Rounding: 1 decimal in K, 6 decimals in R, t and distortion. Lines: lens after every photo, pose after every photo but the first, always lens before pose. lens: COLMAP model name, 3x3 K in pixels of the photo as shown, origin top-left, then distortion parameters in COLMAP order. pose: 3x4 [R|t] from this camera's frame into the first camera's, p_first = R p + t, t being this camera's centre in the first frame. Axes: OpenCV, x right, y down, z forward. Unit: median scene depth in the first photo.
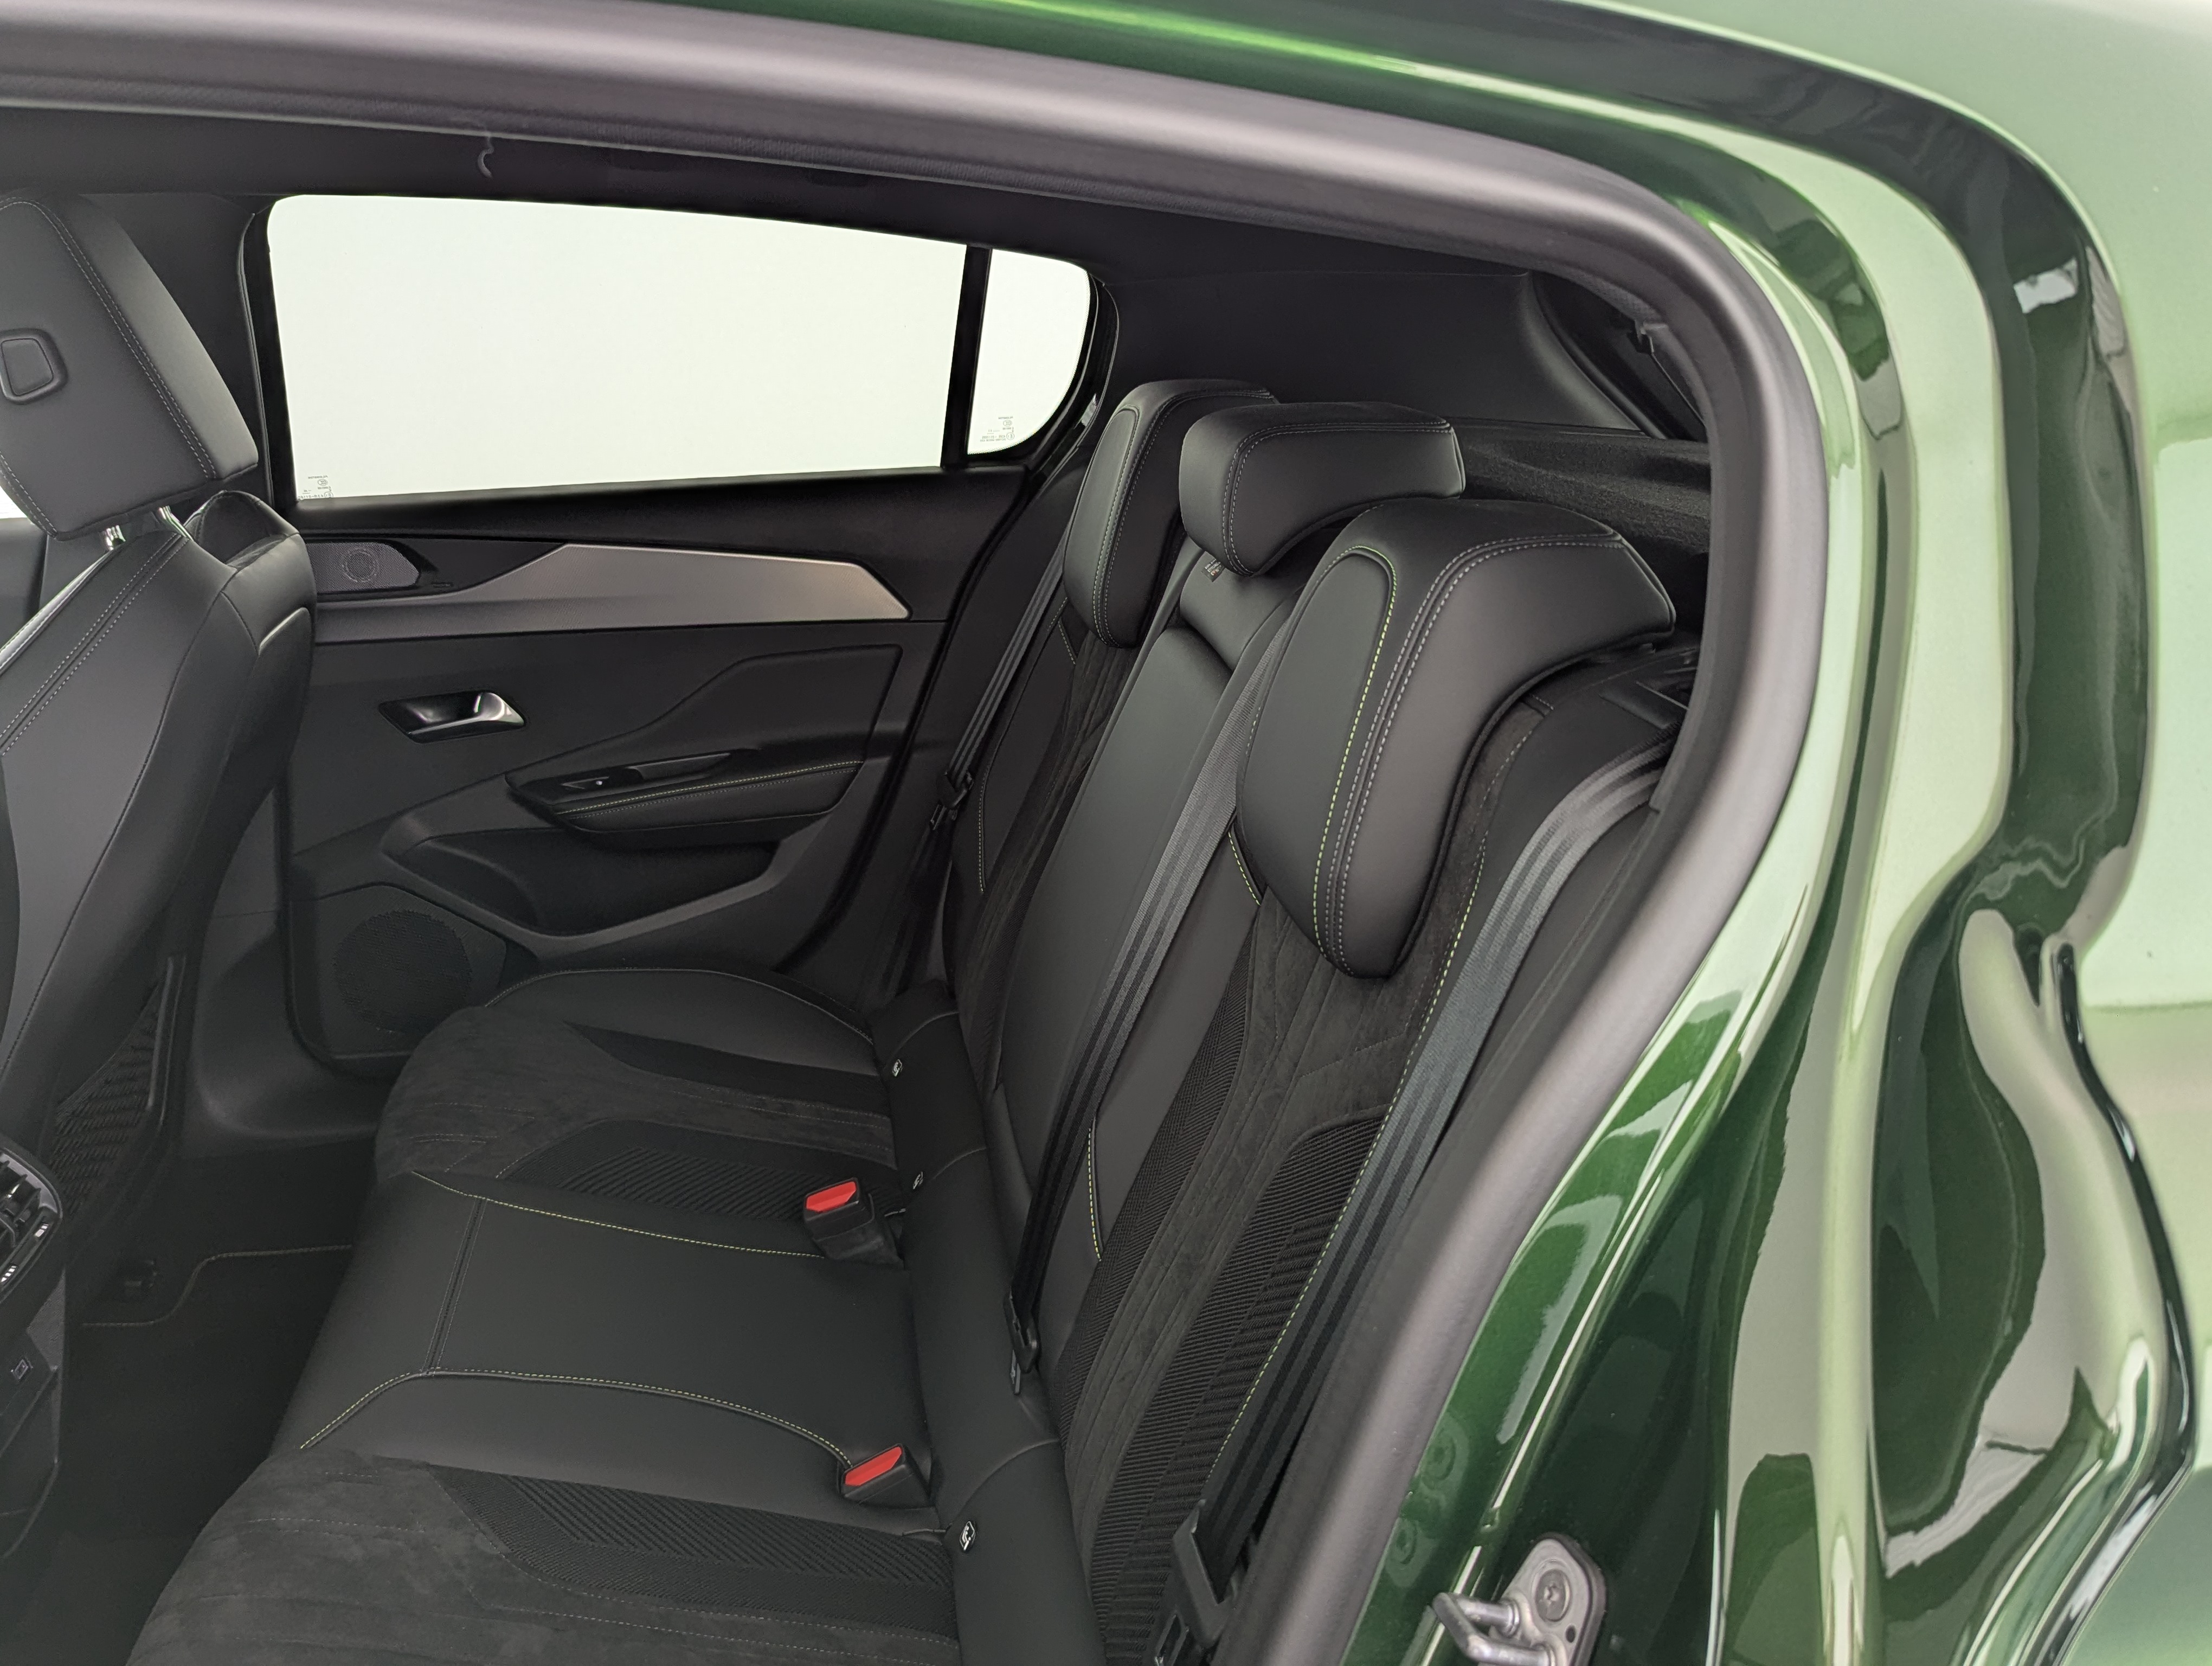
lens RADIAL K [[1838.2, 0, 1113.4], [0, 1838.2, 830.9], [0, 0, 1]] dist [0.014871, -0.012644]
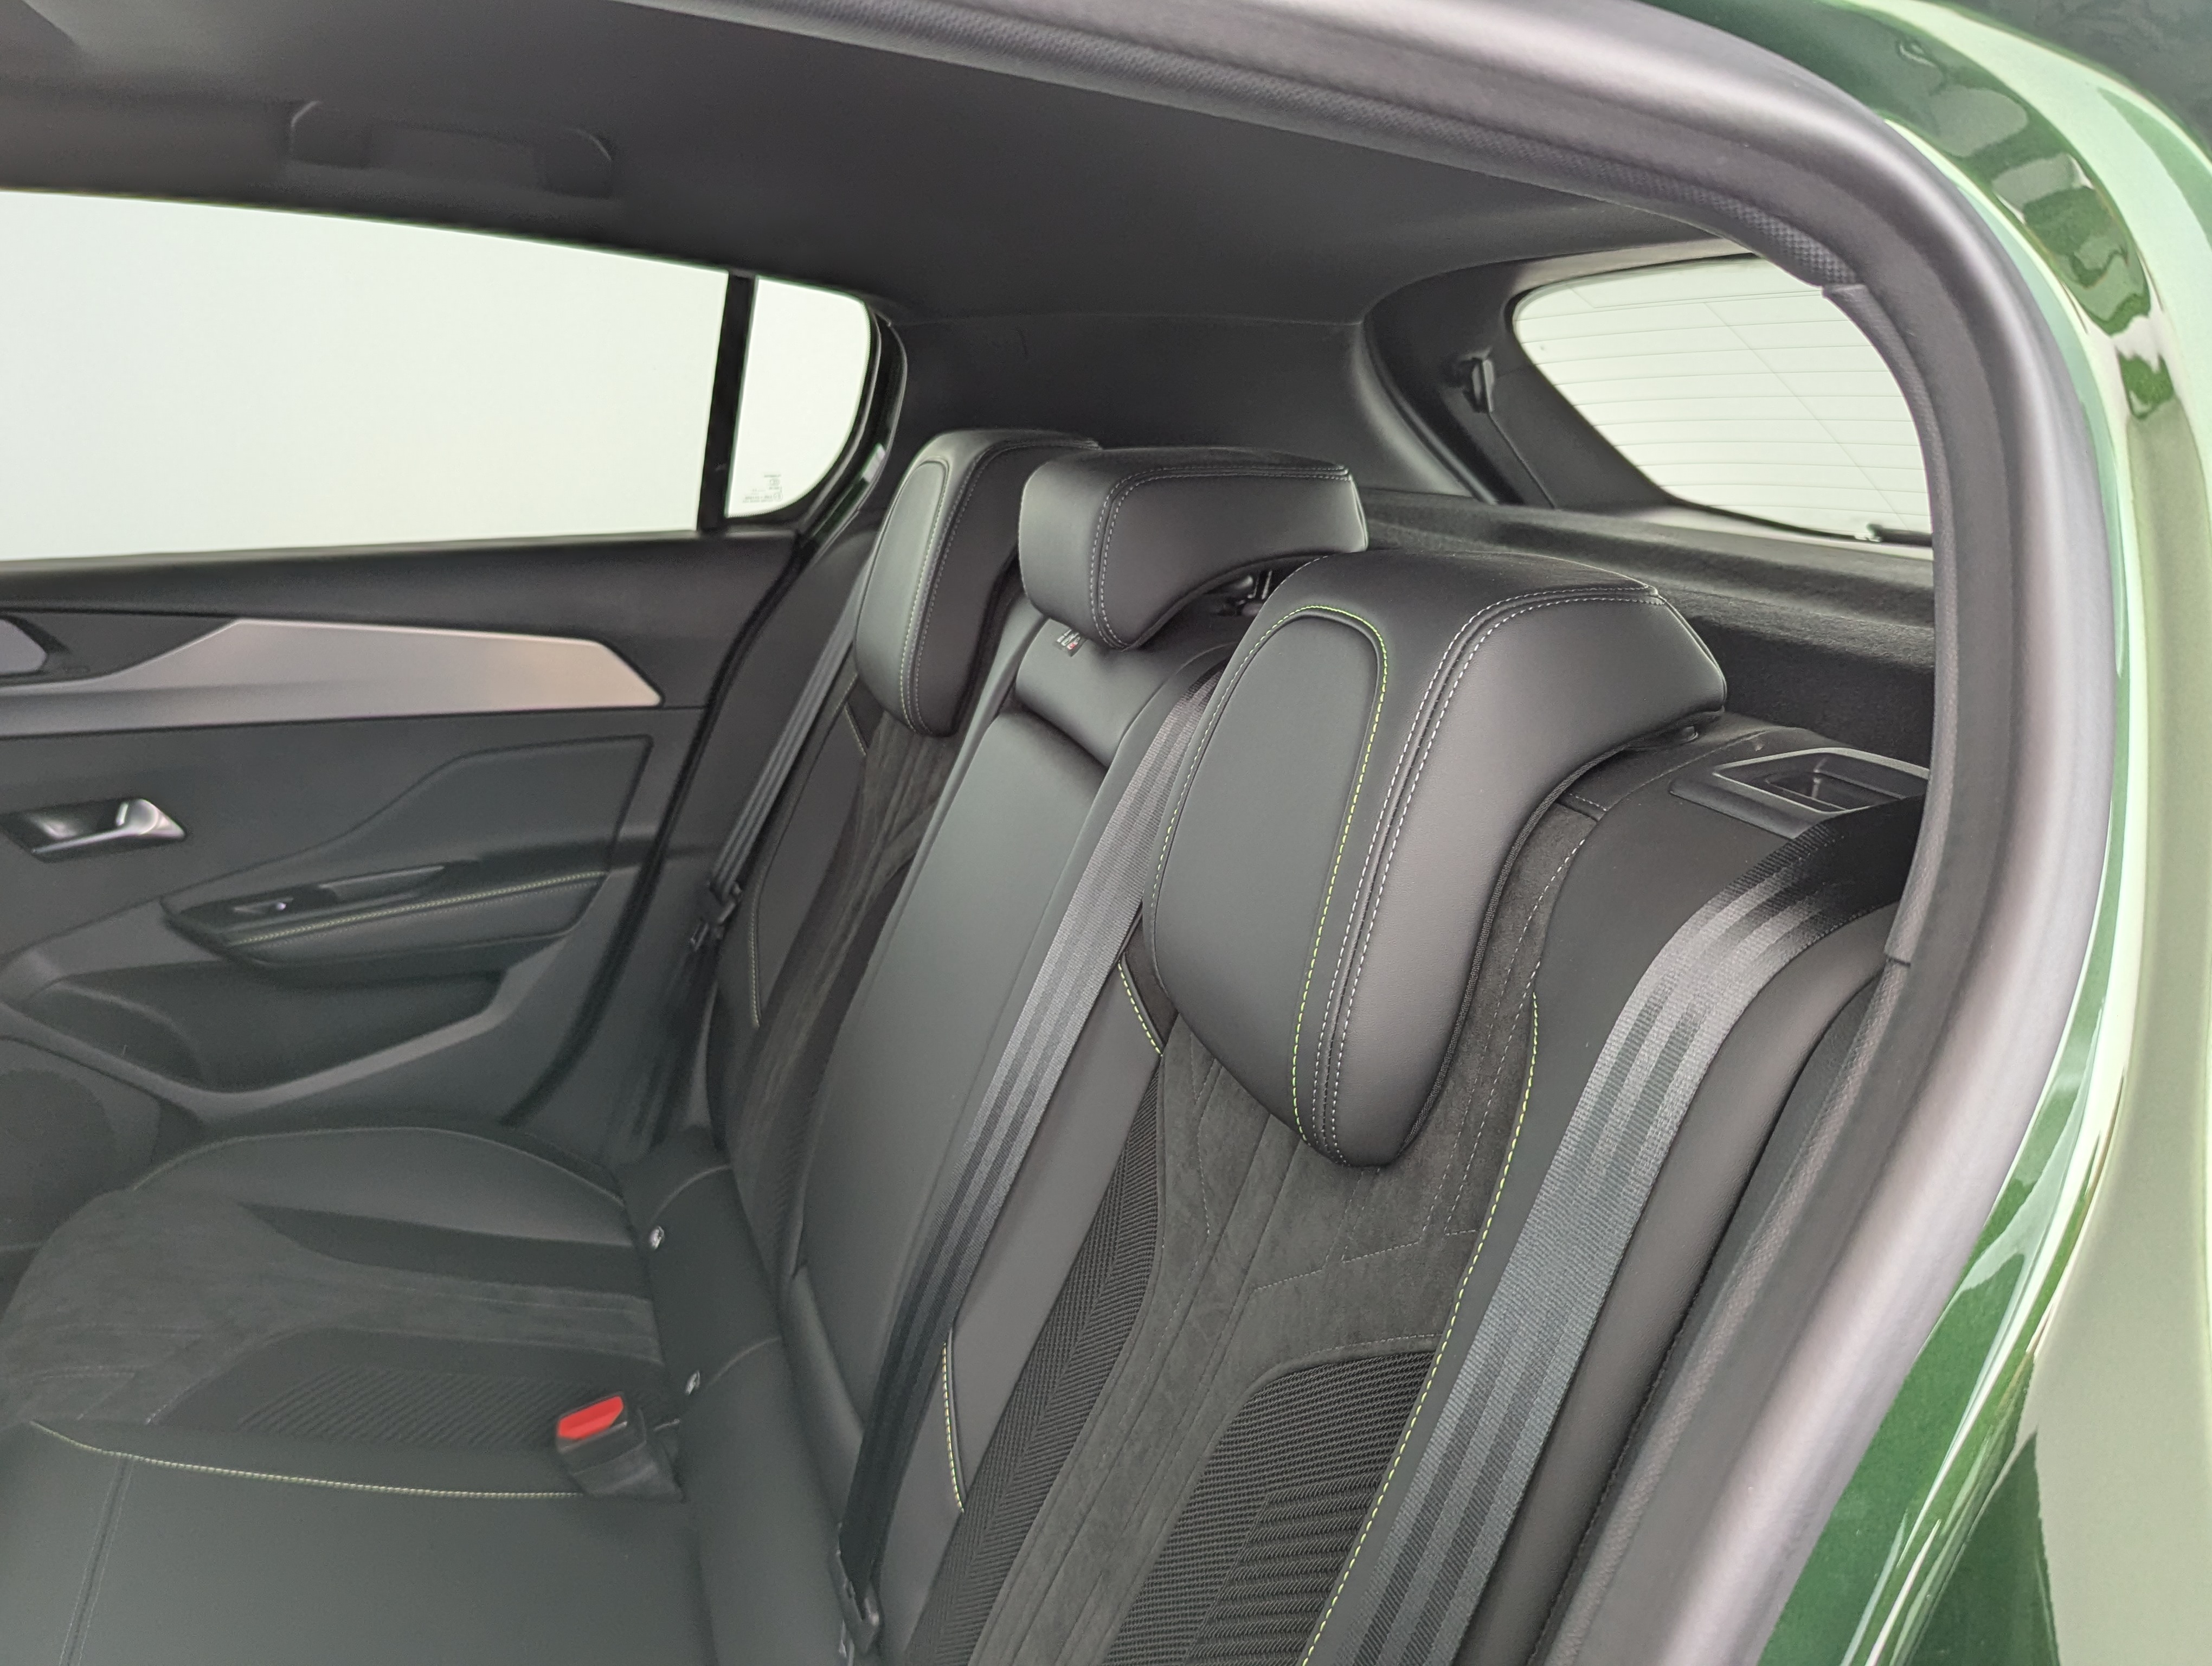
lens RADIAL K [[1838.2, 0, 1098.6], [0, 1838.2, 832.9], [0, 0, 1]] dist [0.014871, -0.012644]
pose [[0.988392, -0.018452, 0.150802, -0.049434], [0.025337, 0.998716, -0.043864, -0.016352], [-0.149799, 0.047176, 0.987590, 0.153915]]
